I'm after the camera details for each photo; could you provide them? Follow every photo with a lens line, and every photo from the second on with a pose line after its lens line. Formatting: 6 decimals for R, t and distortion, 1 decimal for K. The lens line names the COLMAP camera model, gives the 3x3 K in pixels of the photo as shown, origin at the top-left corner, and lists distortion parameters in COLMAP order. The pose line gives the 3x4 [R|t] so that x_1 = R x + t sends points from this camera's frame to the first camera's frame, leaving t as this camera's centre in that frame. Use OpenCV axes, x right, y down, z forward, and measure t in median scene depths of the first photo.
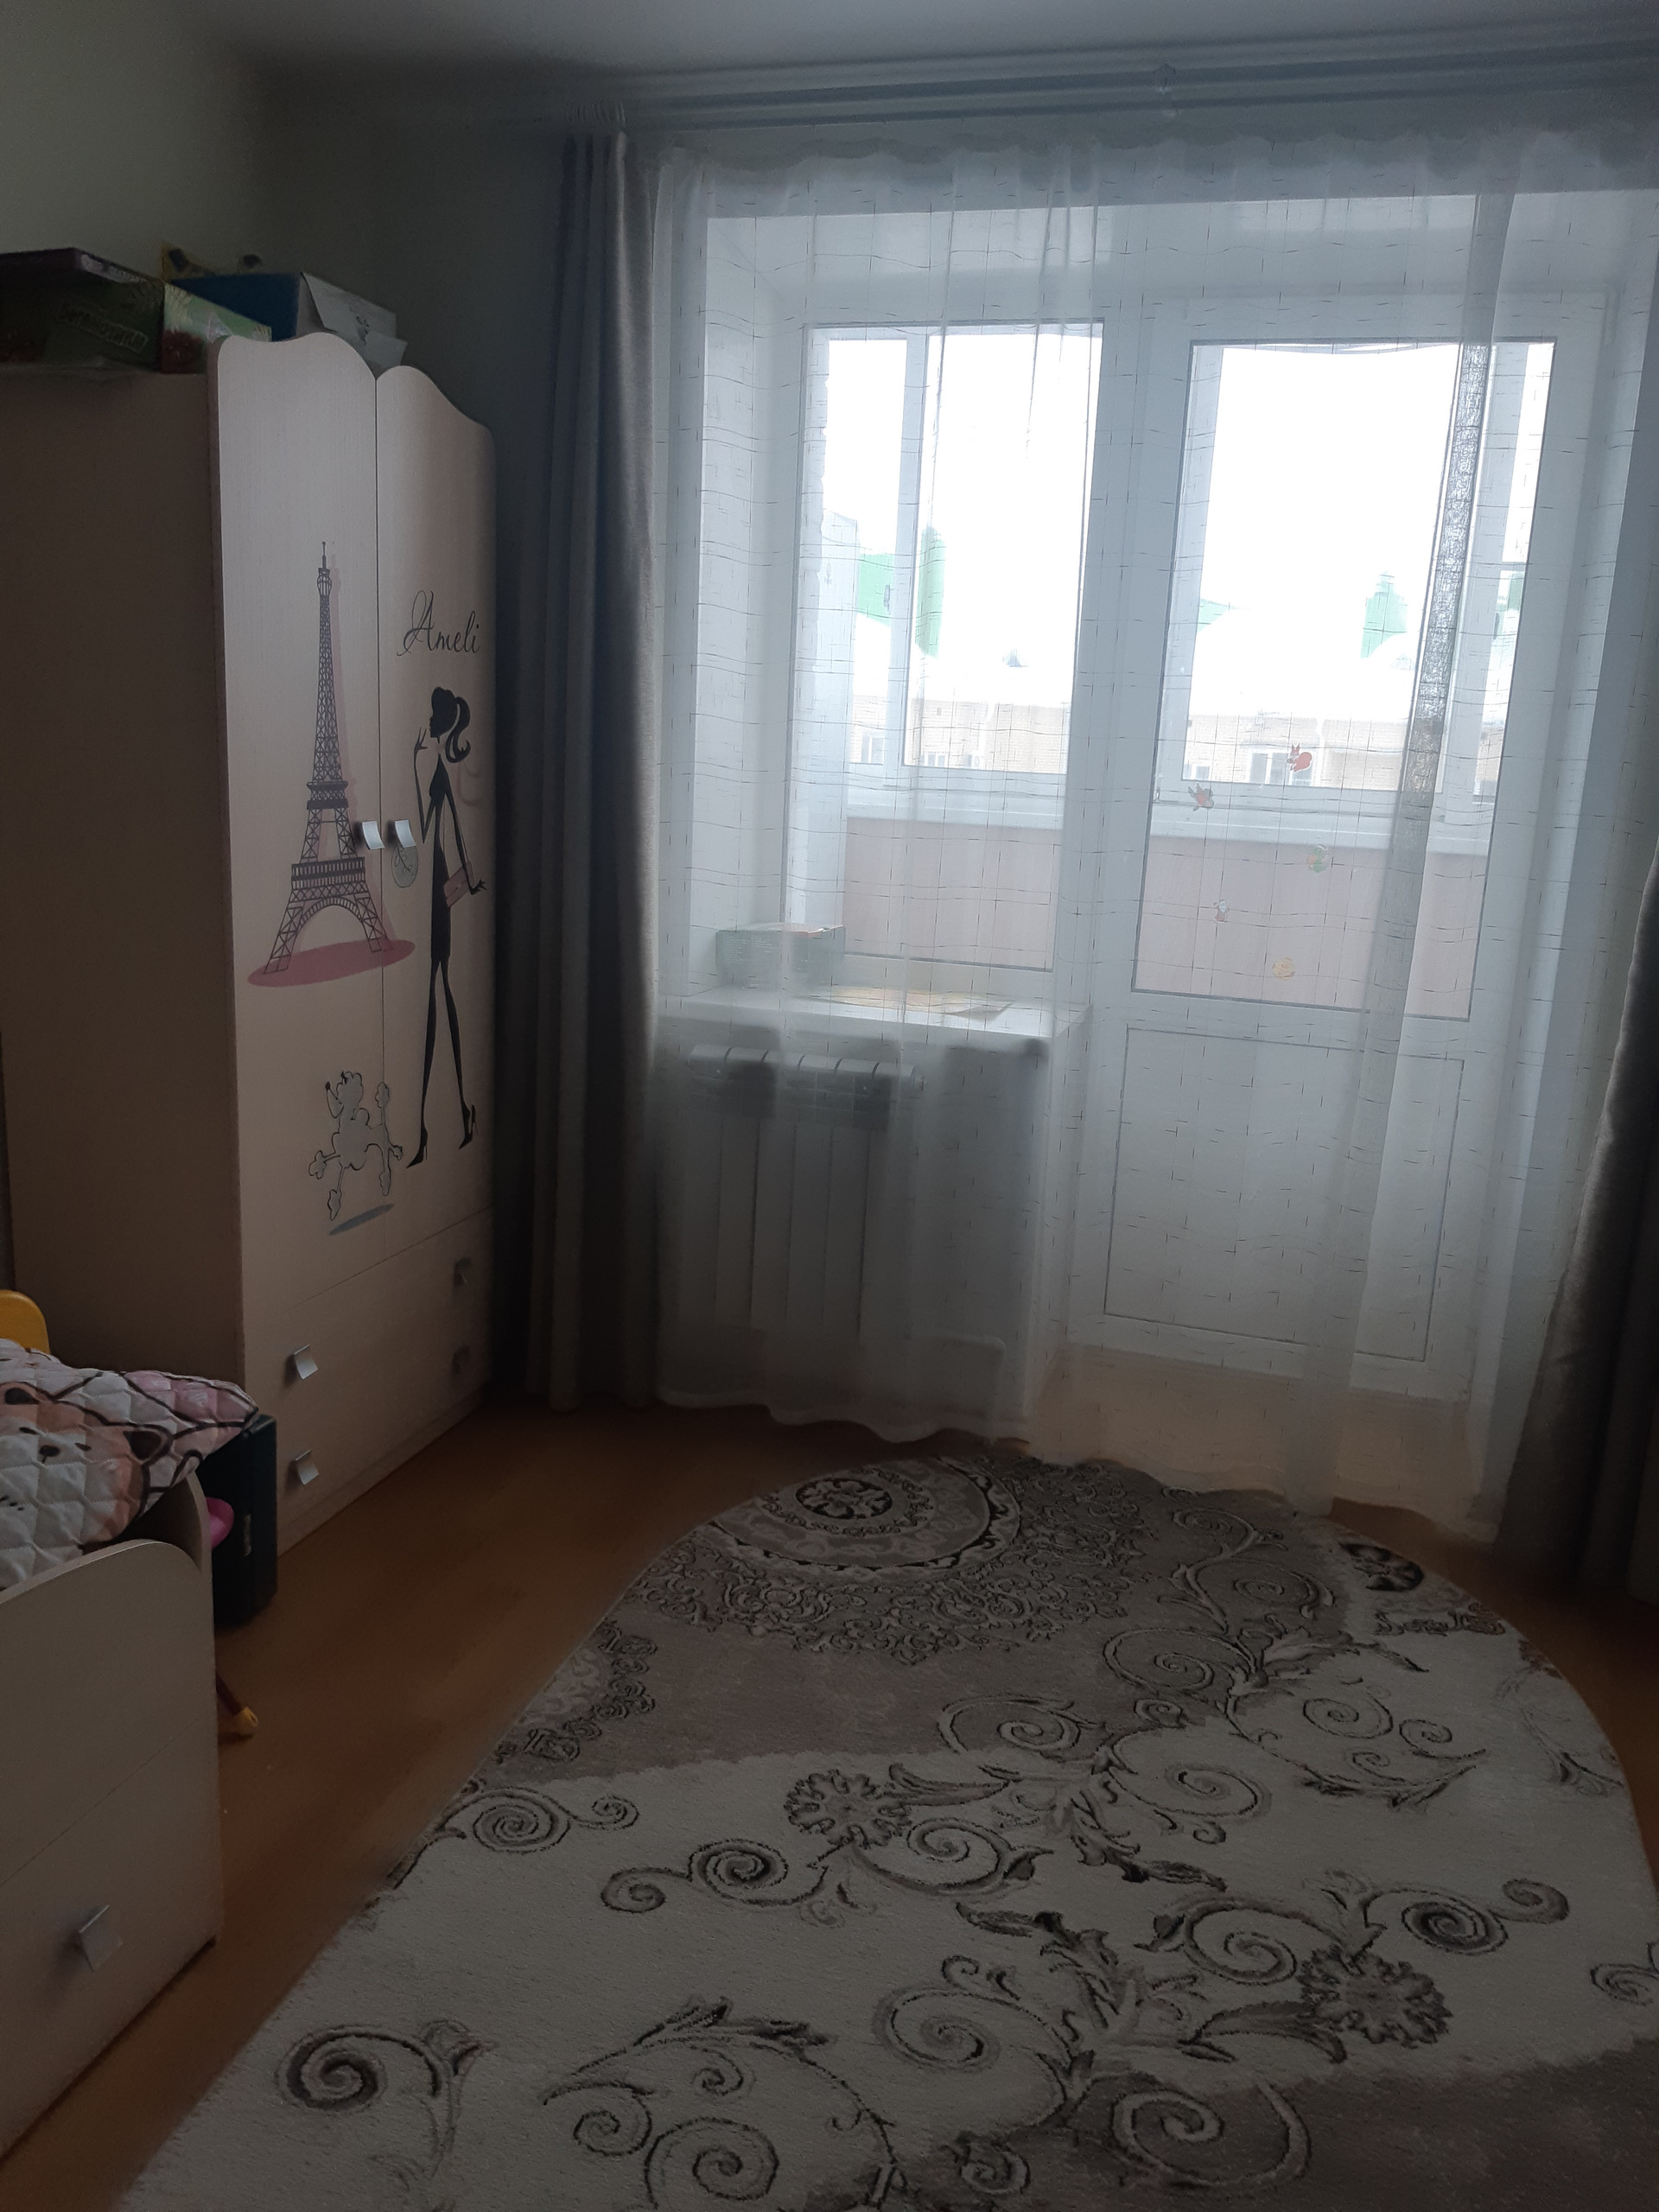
lens RADIAL K [[1706.2, 0, 847.7], [0, 1706.2, 1106.0], [0, 0, 1]] dist [0.058085, -0.109319]
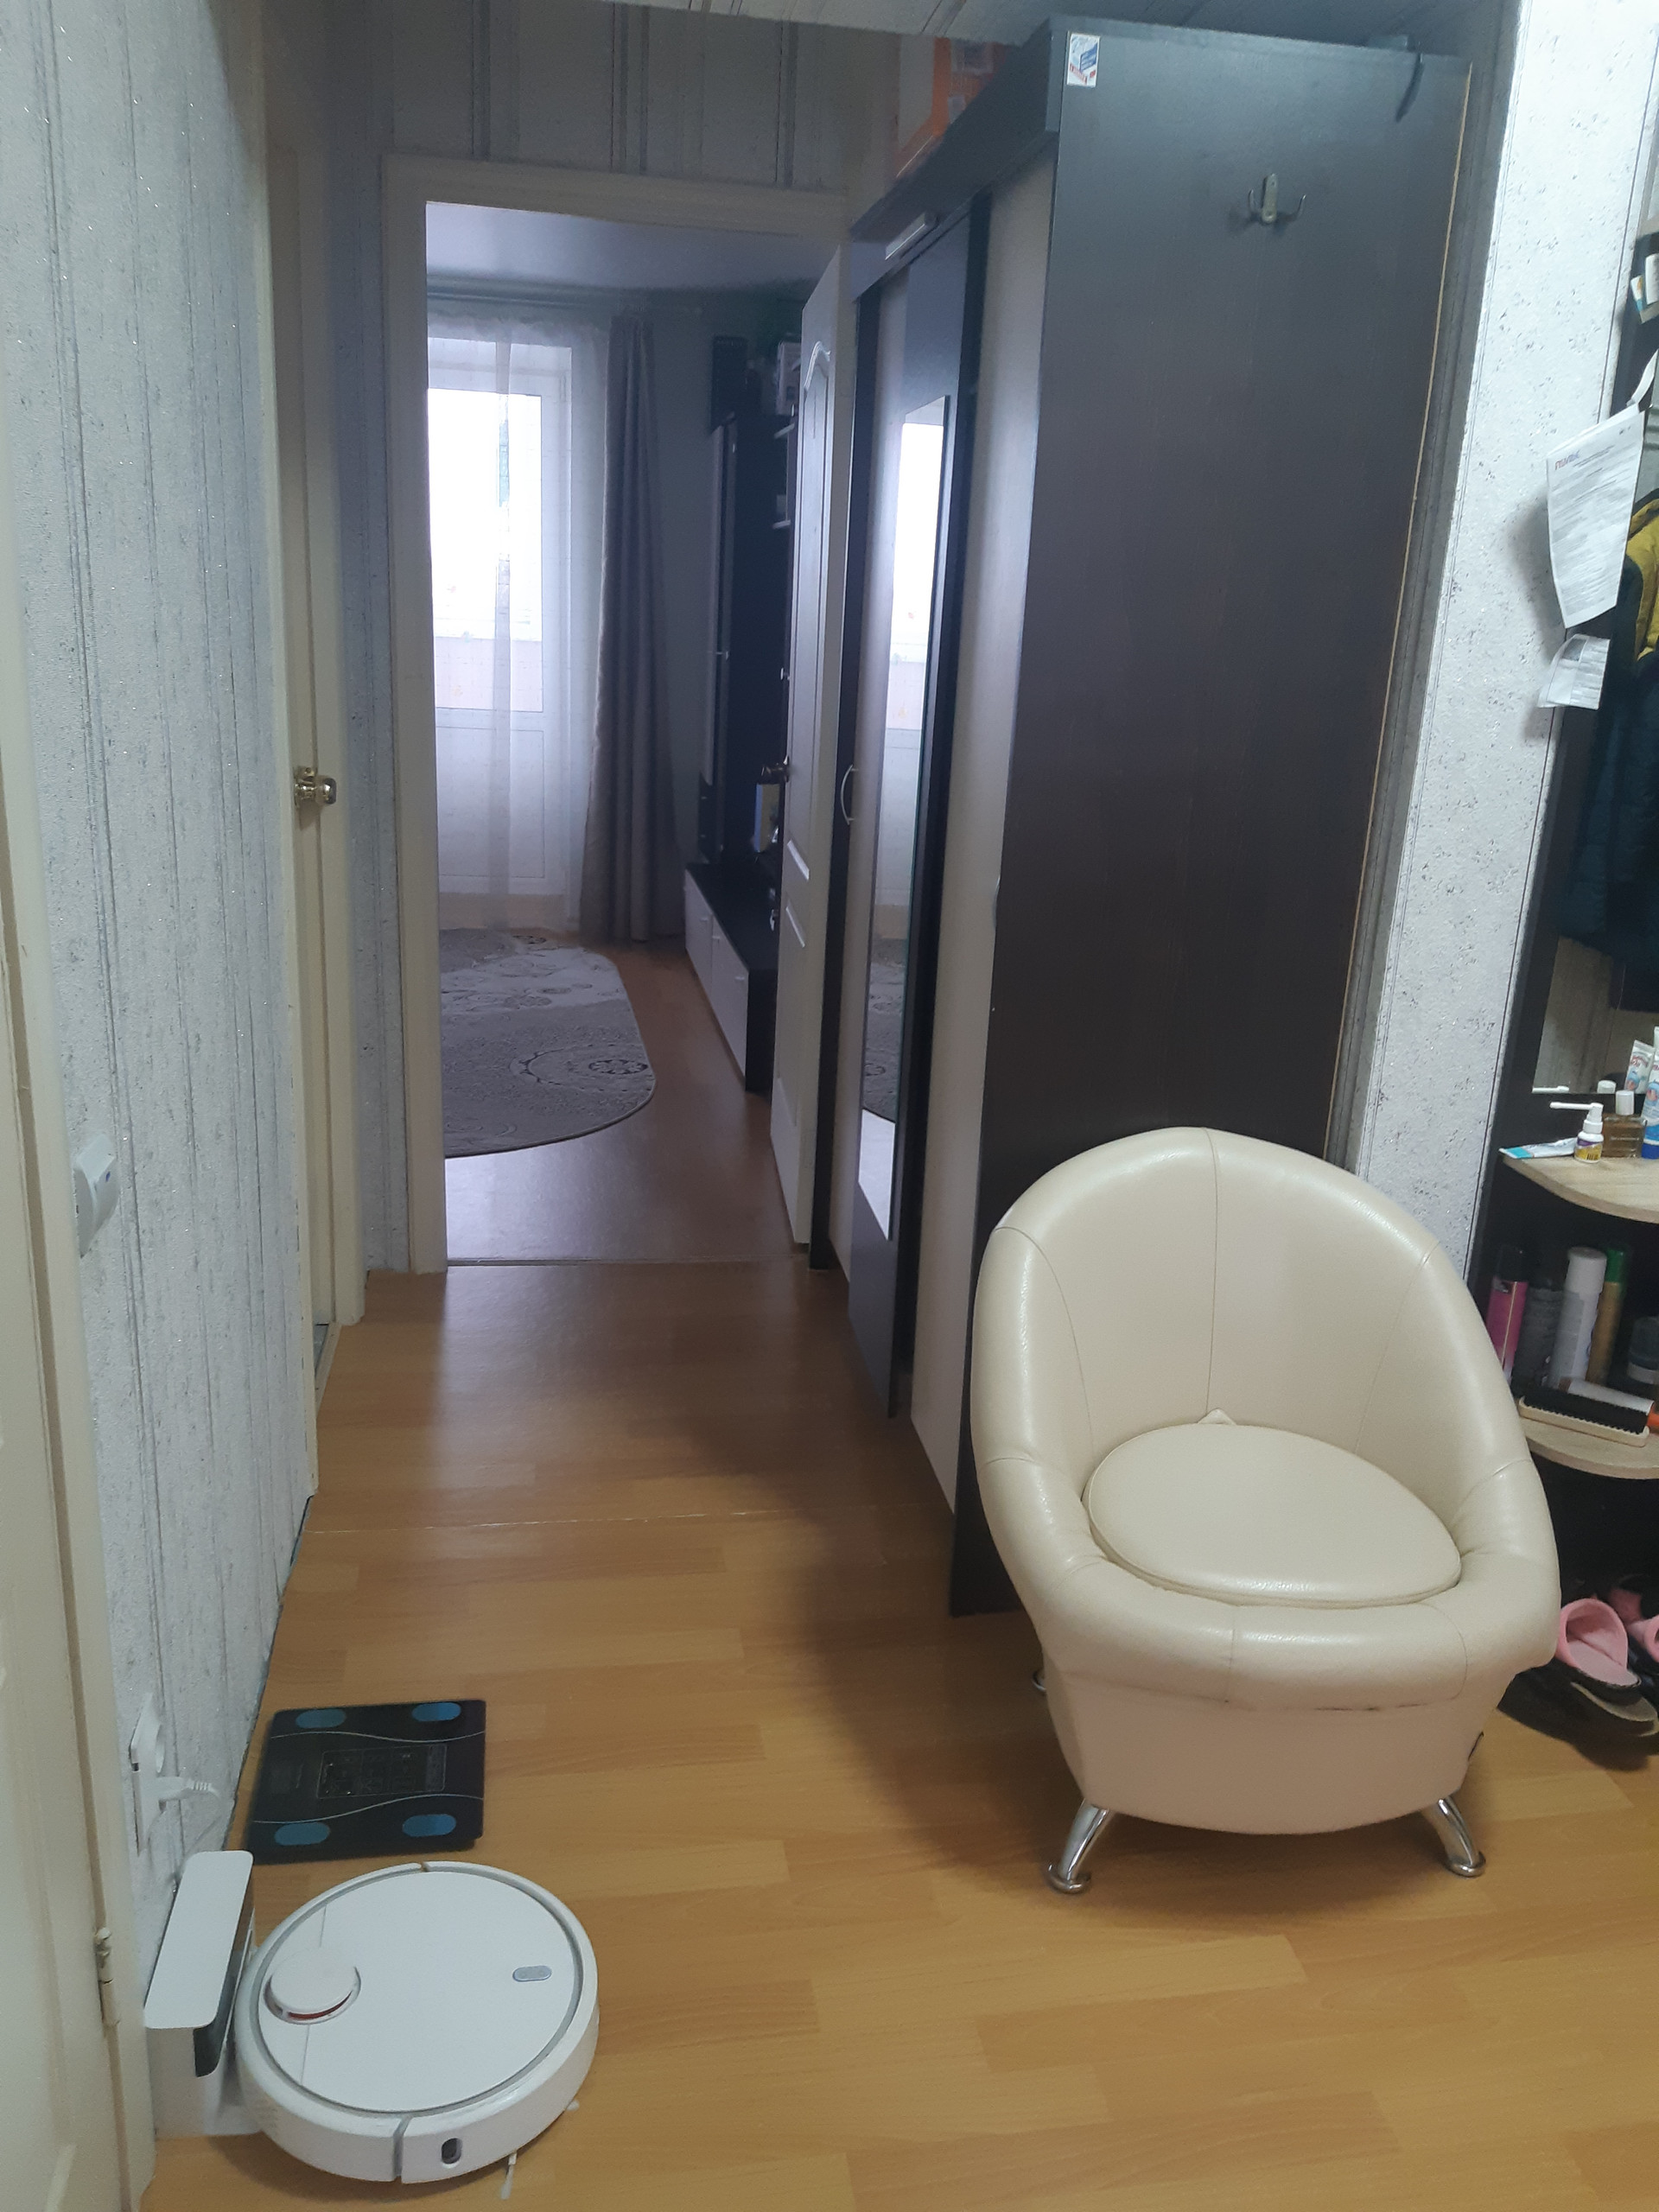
lens RADIAL K [[1706.2, 0, 837.7], [0, 1706.2, 1094.8], [0, 0, 1]] dist [0.058085, -0.109319]
pose [[0.890381, -0.142615, 0.432300, -0.593923], [0.102719, 0.988109, 0.114410, 0.404588], [-0.443476, -0.057463, 0.894442, -2.158357]]
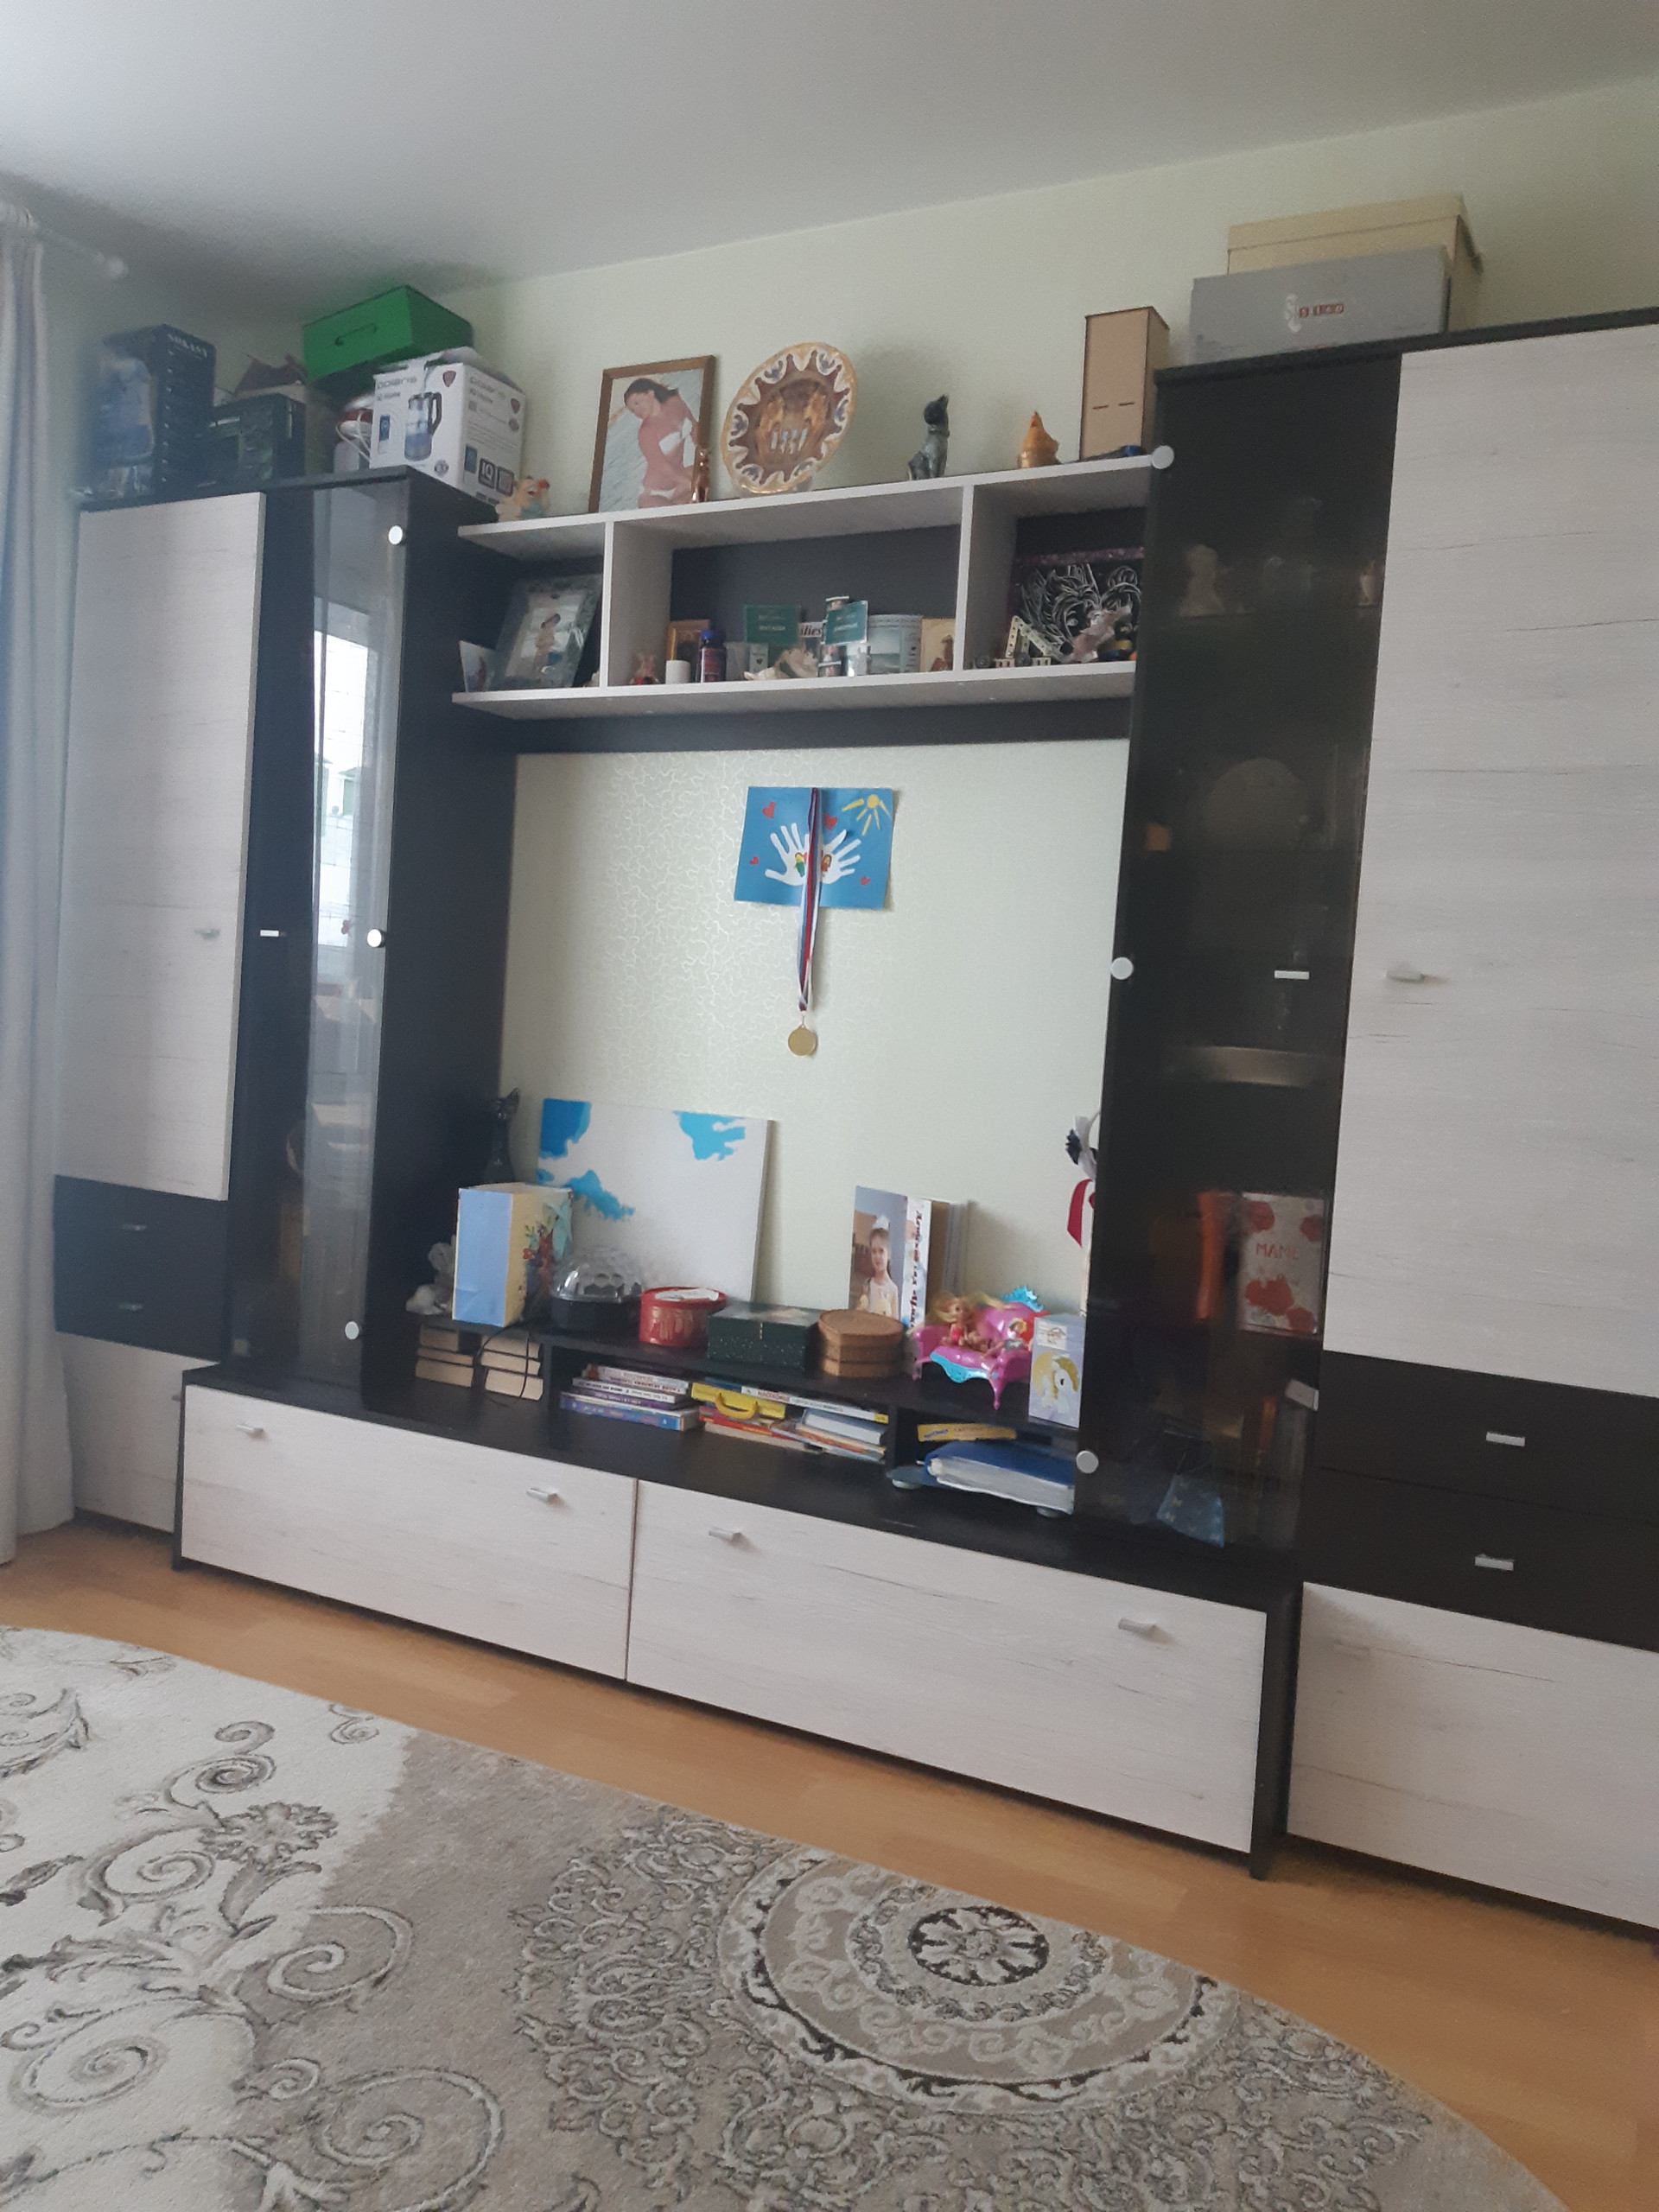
lens RADIAL K [[1706.2, 0, 823.0], [0, 1706.2, 1098.2], [0, 0, 1]] dist [0.058085, -0.109319]
pose [[0.188938, -0.082226, 0.978540, -0.700894], [0.166668, 0.984716, 0.050564, 0.058352], [-0.967742, 0.153538, 0.199755, 0.375733]]
